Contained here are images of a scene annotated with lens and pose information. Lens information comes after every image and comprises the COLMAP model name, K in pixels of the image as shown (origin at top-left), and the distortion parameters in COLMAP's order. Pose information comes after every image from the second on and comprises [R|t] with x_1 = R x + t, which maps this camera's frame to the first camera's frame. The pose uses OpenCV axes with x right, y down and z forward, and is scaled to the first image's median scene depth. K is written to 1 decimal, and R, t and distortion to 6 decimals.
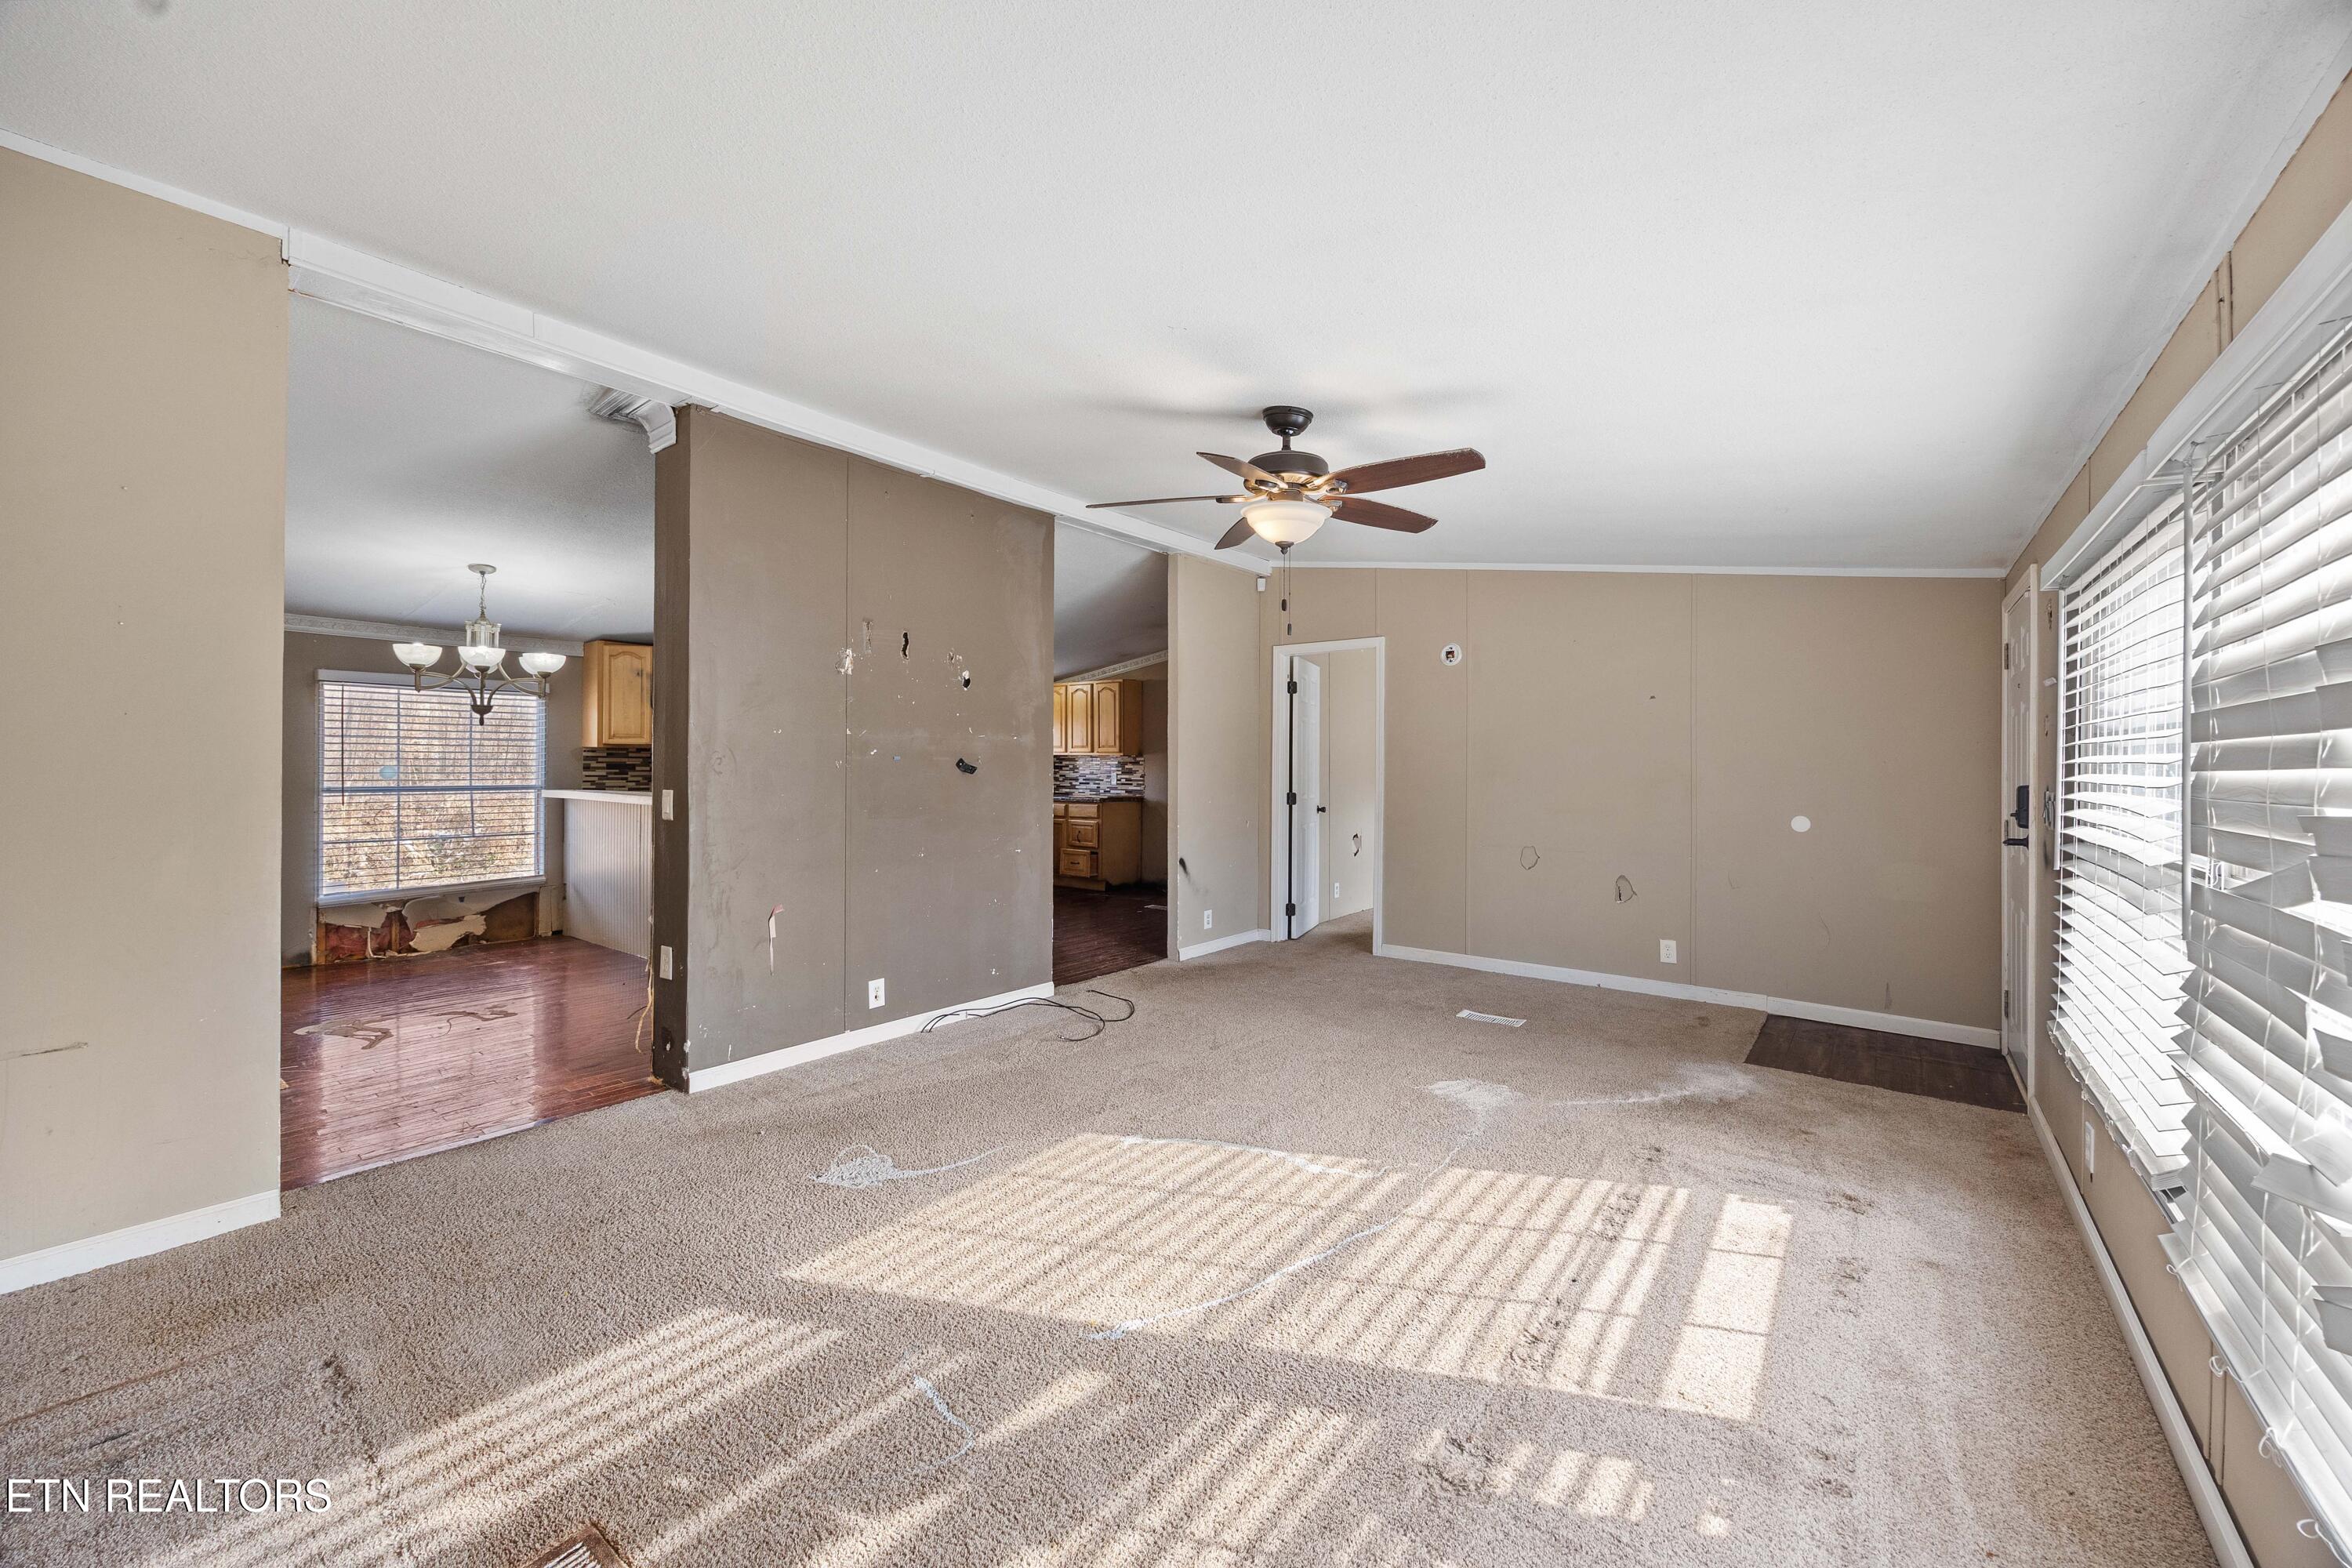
lens RADIAL K [[890.7, 0, 1175.6], [0, 890.7, 767.6], [0, 0, 1]] dist [-0.006383, -0.000162]
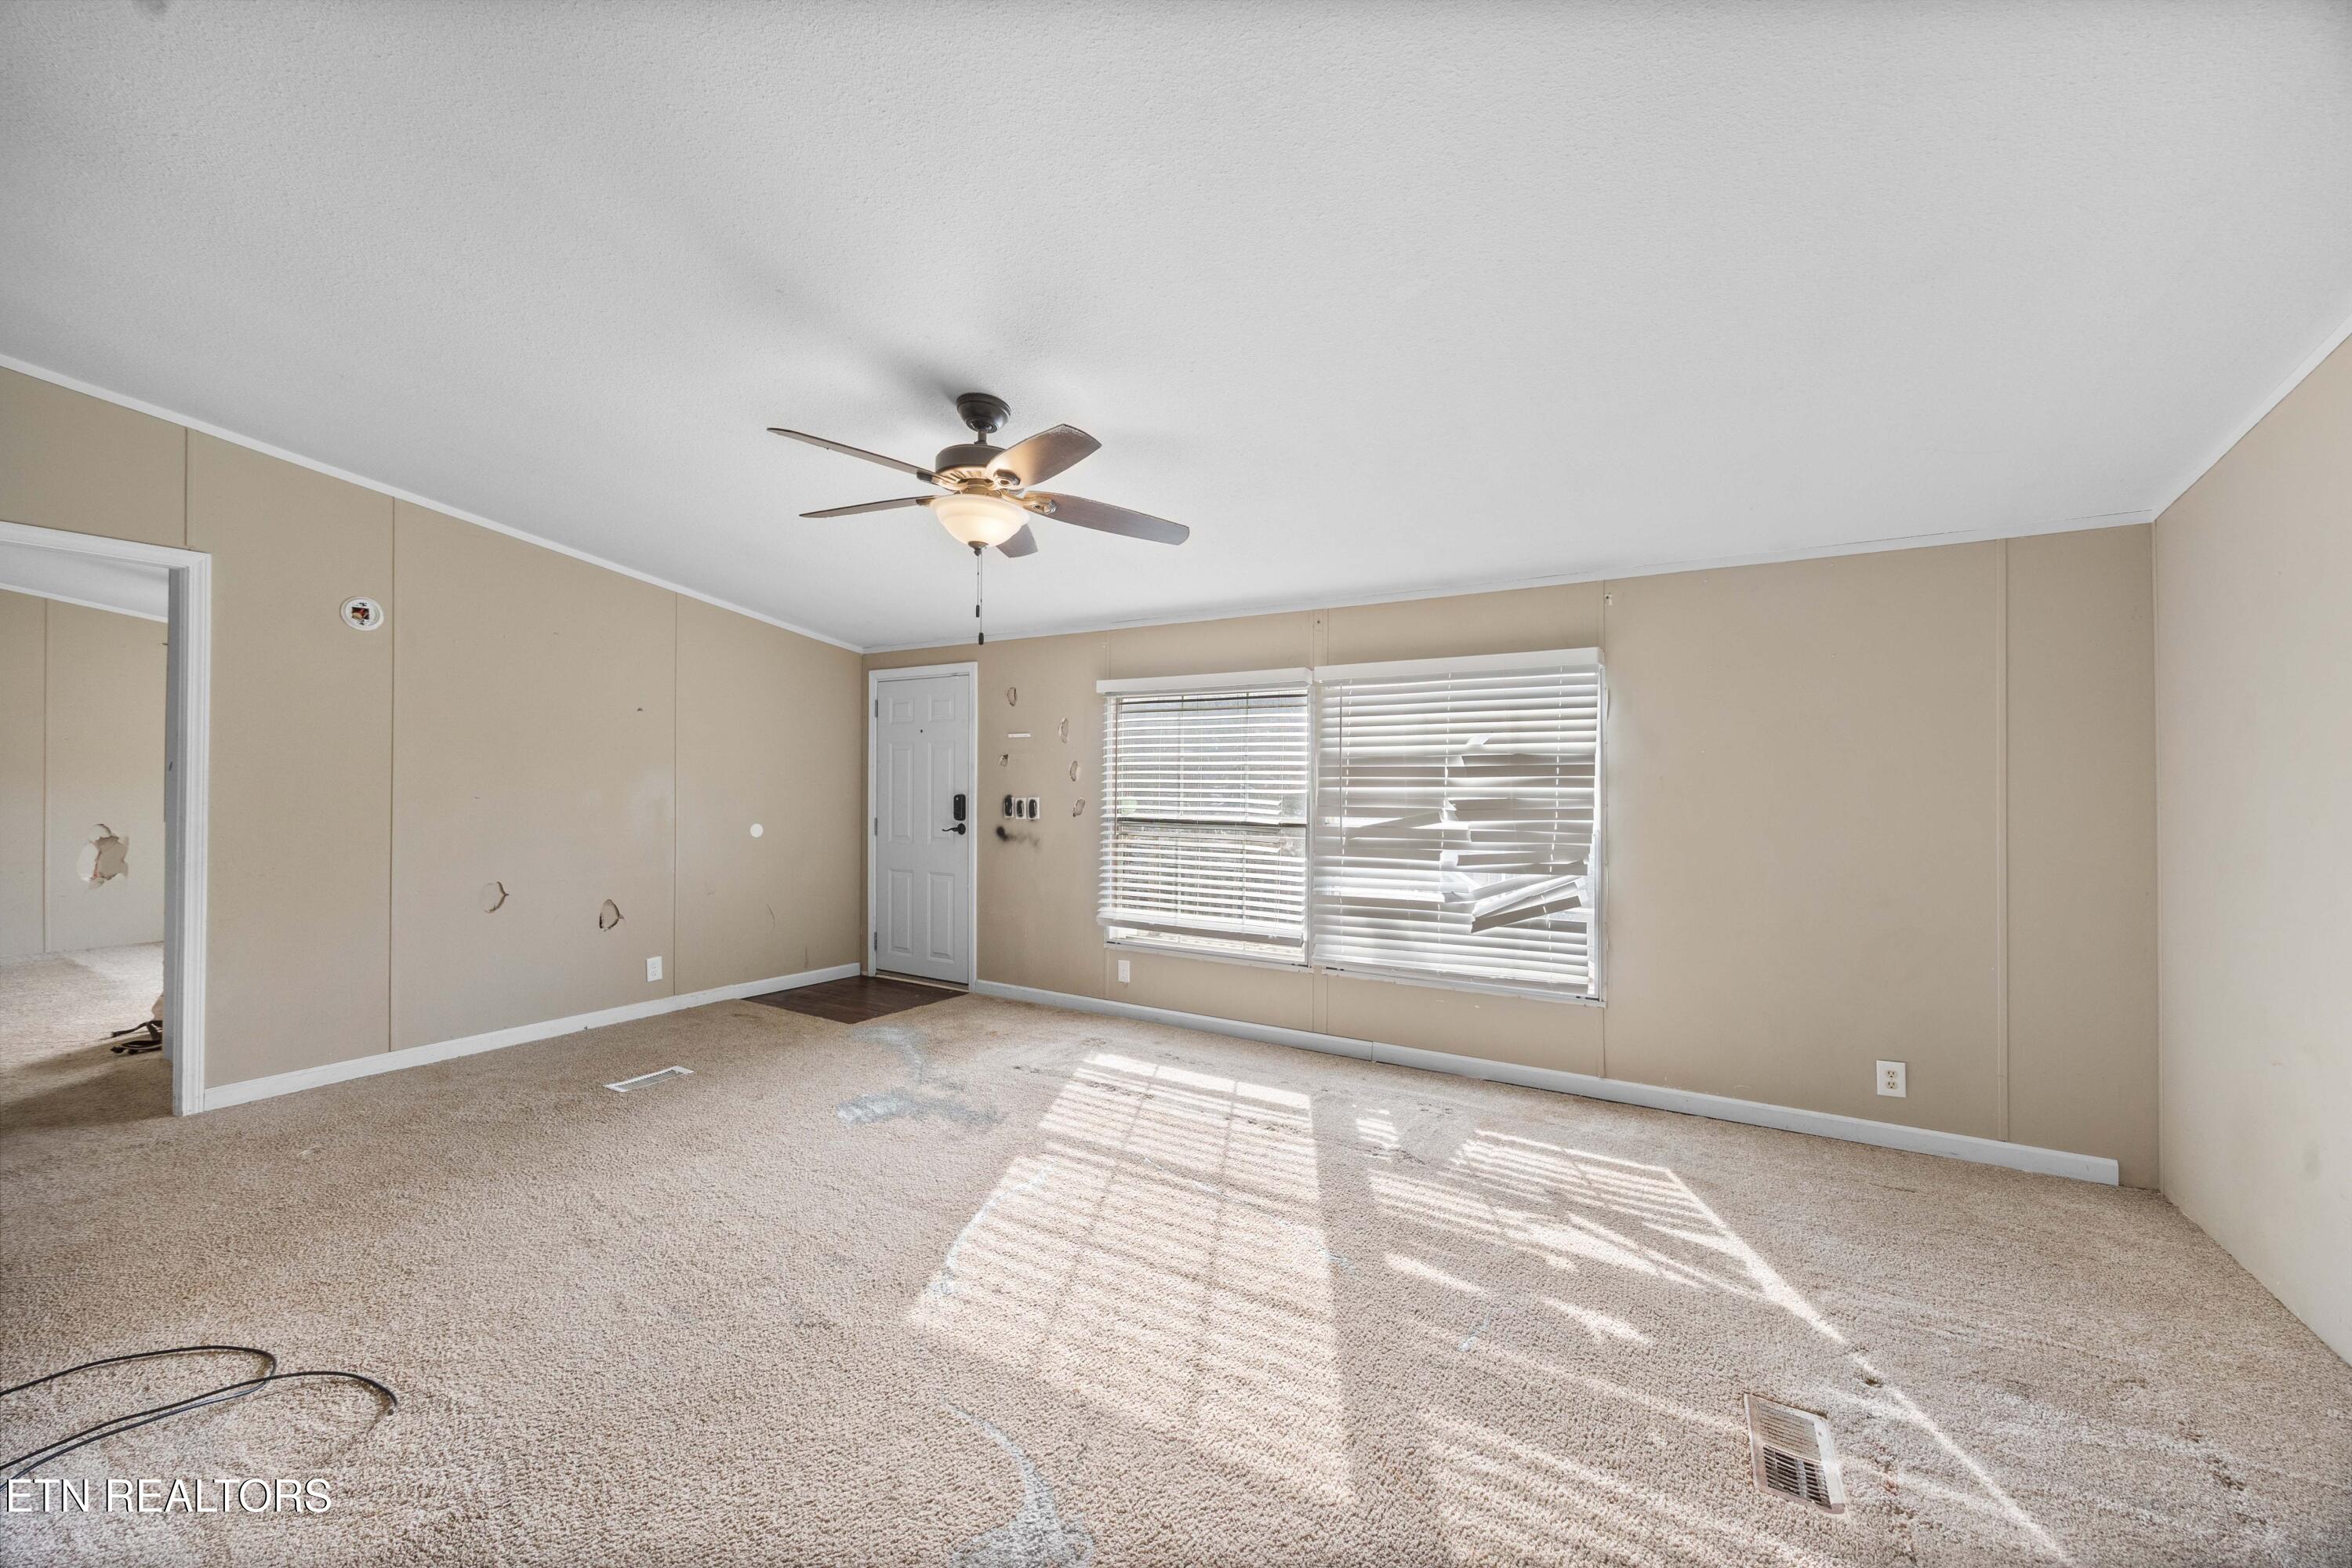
lens RADIAL K [[900.7, 0, 1177.2], [0, 900.7, 777.4], [0, 0, 1]] dist [-0.002269, -0.000131]
pose [[-0.110551, 0.003287, 0.993865, -0.495276], [-0.005303, 0.999978, -0.003897, -0.004559], [-0.993856, -0.005701, -0.110531, 0.529036]]
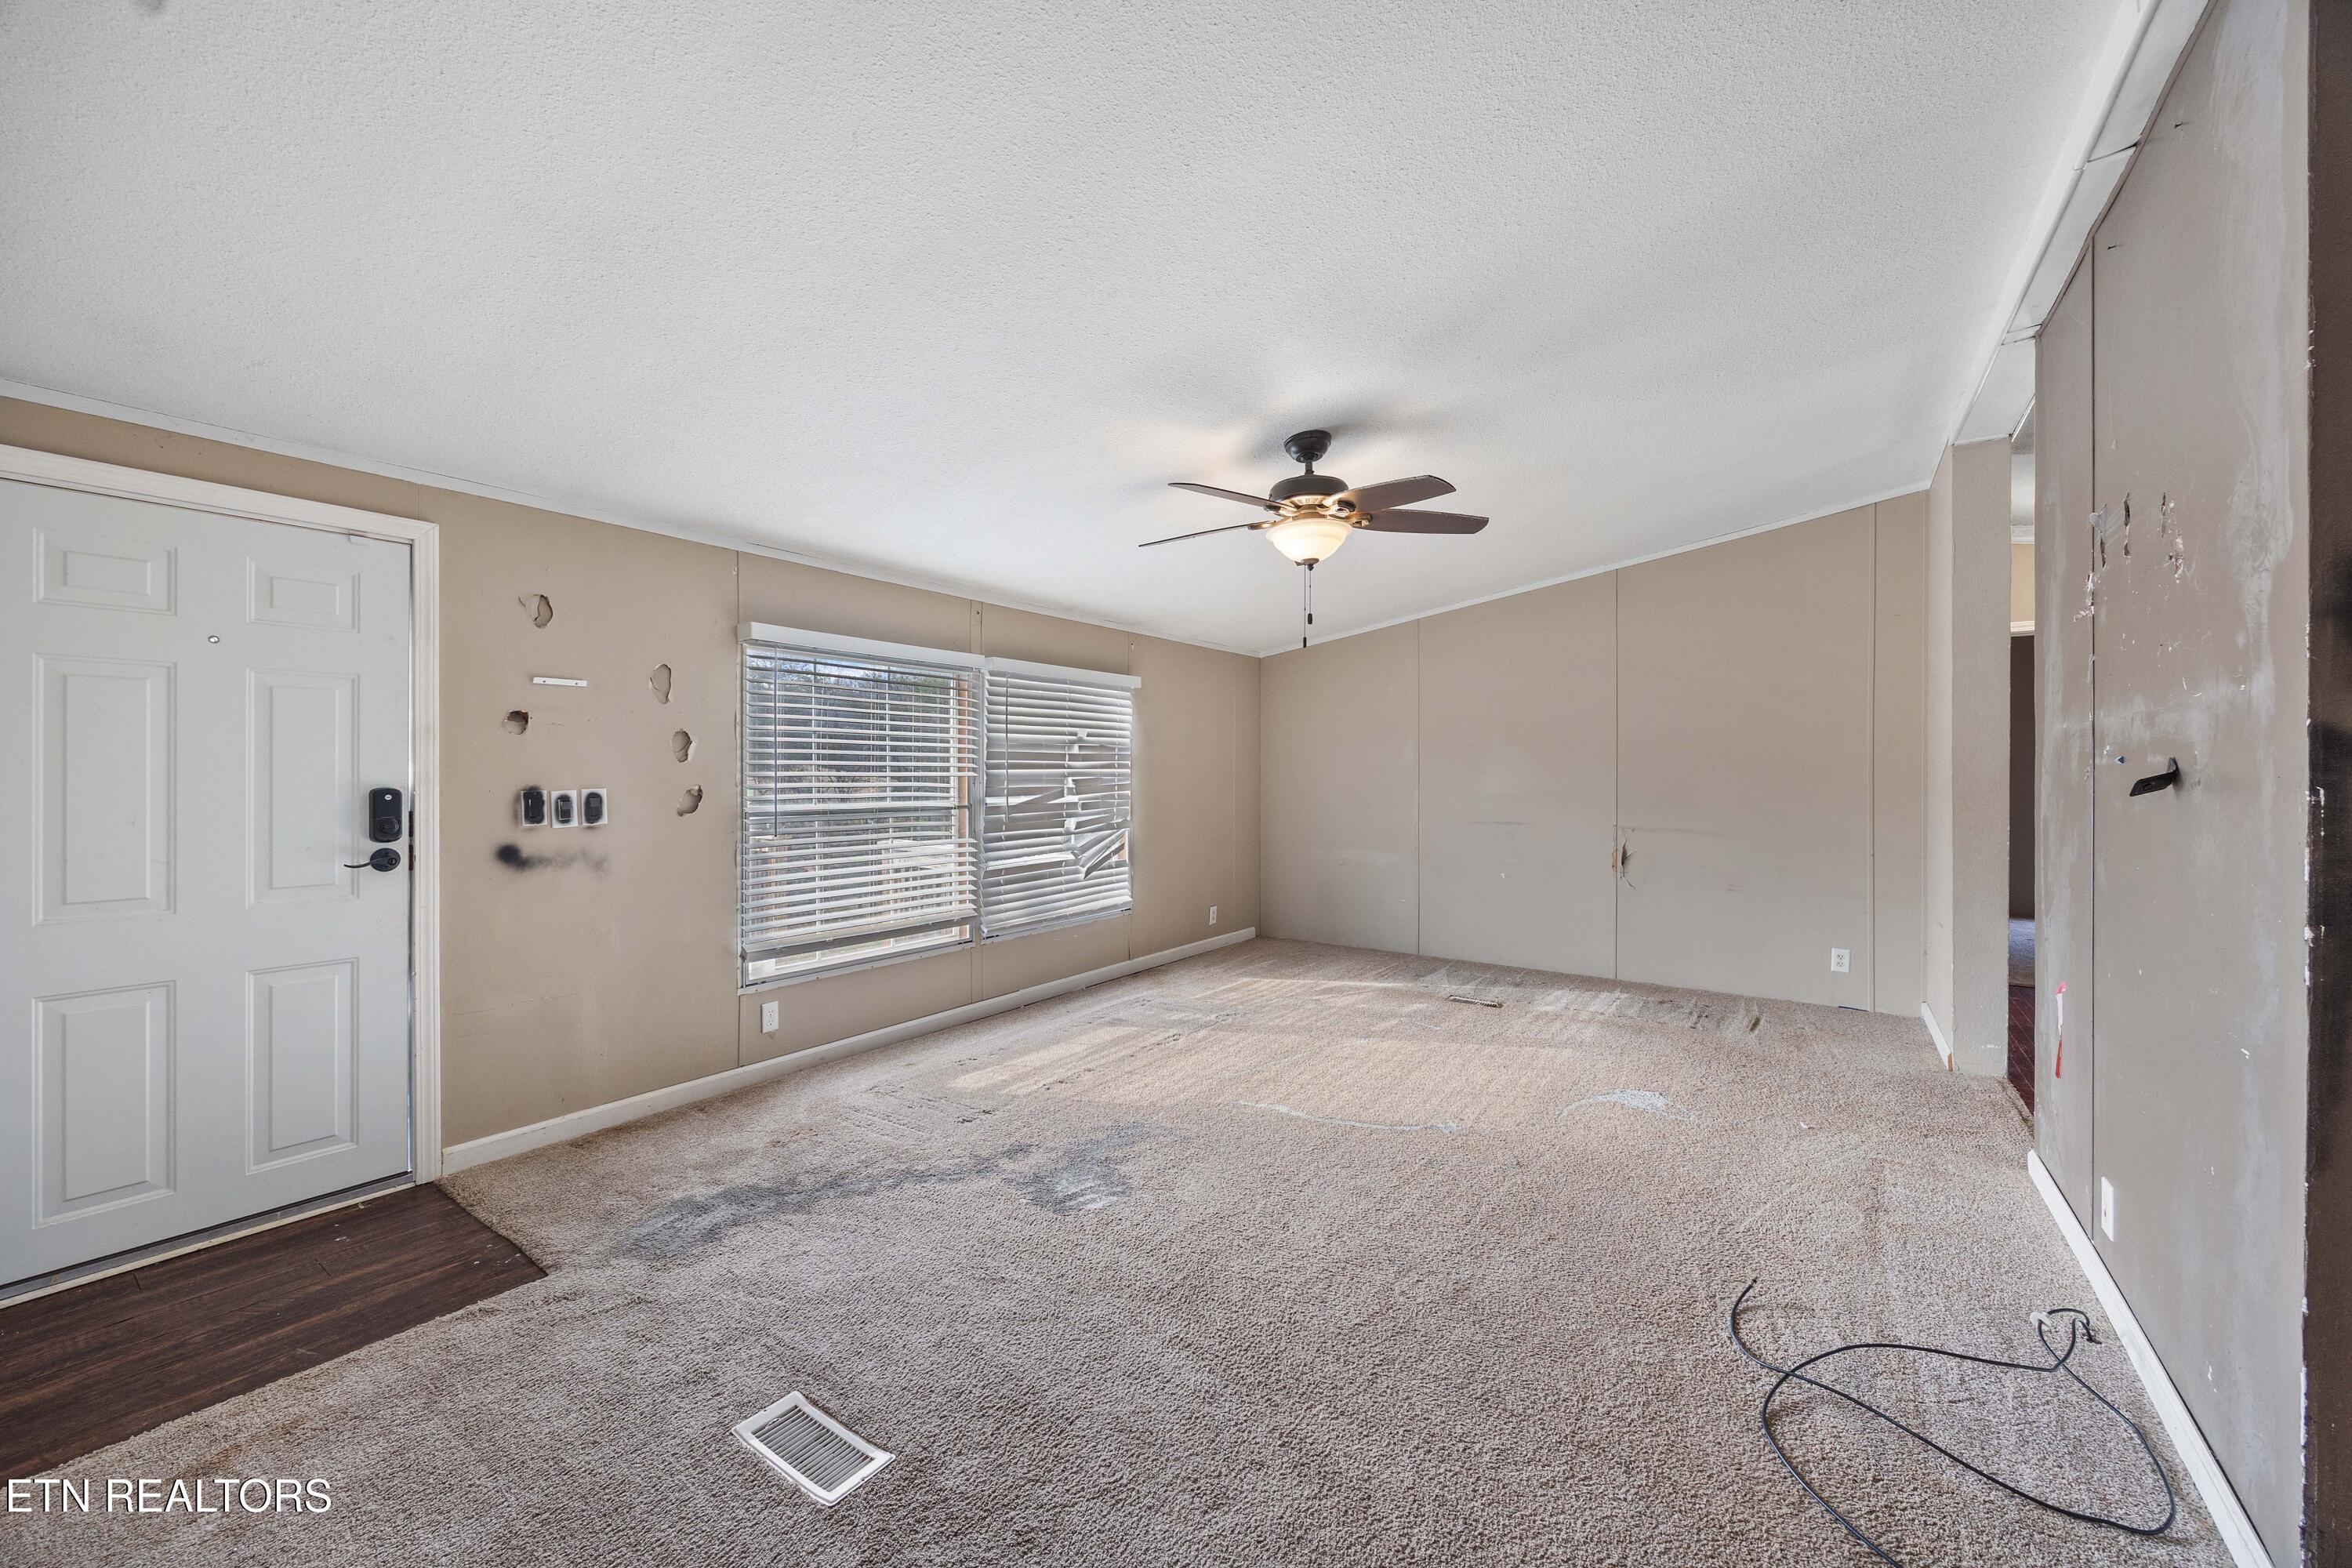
lens RADIAL K [[908.2, 0, 1168.6], [0, 908.2, 767.7], [0, 0, 1]] dist [0.000737, 0.000090]
pose [[-0.999278, -0.006926, -0.037366, 0.195526], [-0.006839, 0.999974, -0.002457, -0.000406], [0.037382, -0.002200, -0.999299, 1.231125]]
